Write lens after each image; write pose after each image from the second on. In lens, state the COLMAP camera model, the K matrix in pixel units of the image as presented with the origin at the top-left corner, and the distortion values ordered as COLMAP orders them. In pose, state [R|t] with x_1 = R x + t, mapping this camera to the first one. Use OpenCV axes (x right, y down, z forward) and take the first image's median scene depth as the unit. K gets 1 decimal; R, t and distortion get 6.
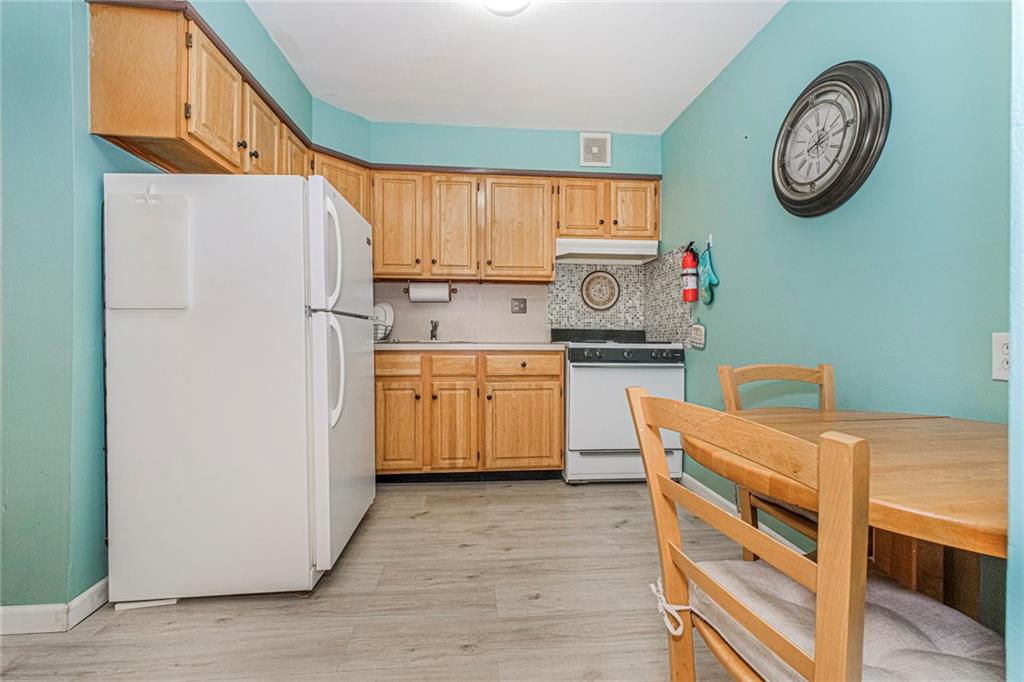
lens RADIAL K [[431.5, 0, 514.1], [0, 431.5, 337.5], [0, 0, 1]] dist [-0.002876, -0.000216]
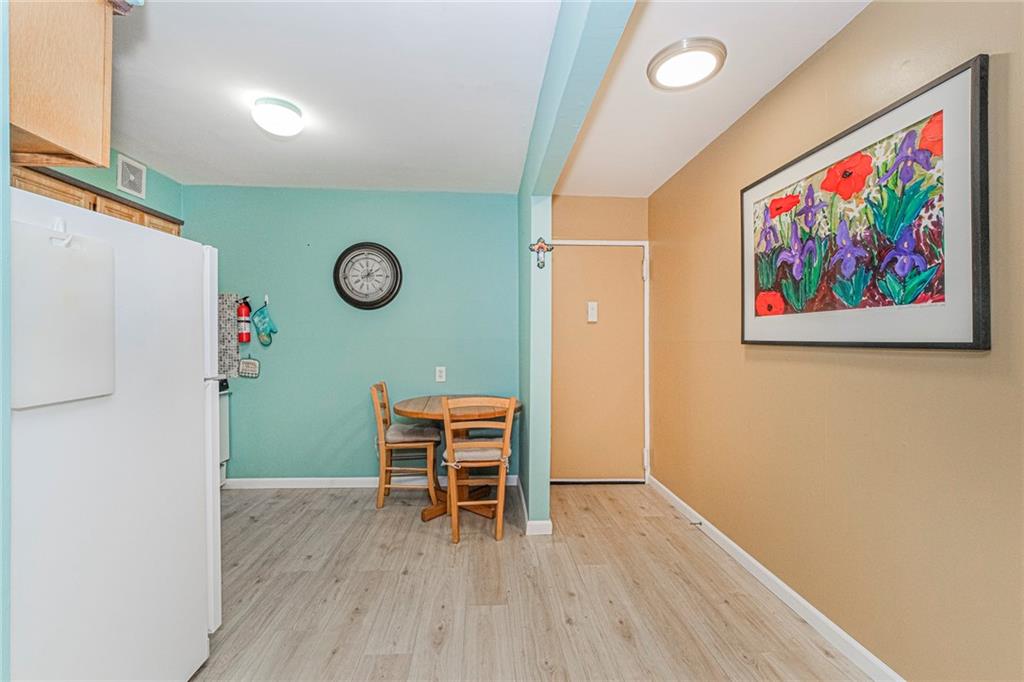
lens RADIAL K [[431.5, 0, 514.1], [0, 431.5, 337.5], [0, 0, 1]] dist [-0.002876, -0.000216]
pose [[0.033641, 0.002683, 0.999430, -0.831632], [-0.003622, 0.999990, -0.002563, -0.093711], [-0.999427, -0.003533, 0.033650, 0.140896]]
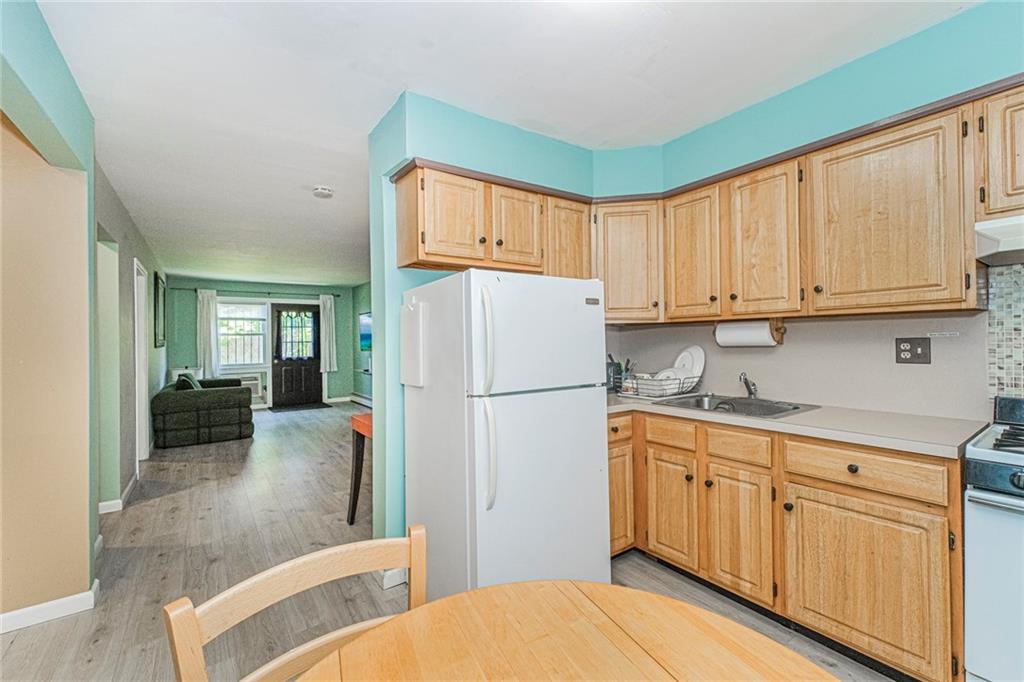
lens RADIAL K [[431.5, 0, 514.1], [0, 431.5, 337.5], [0, 0, 1]] dist [-0.002876, -0.000216]
pose [[0.498202, -0.015091, -0.866930, 0.296277], [0.012490, 0.999870, -0.010227, -0.111481], [0.866971, -0.005732, 0.498326, 0.322000]]
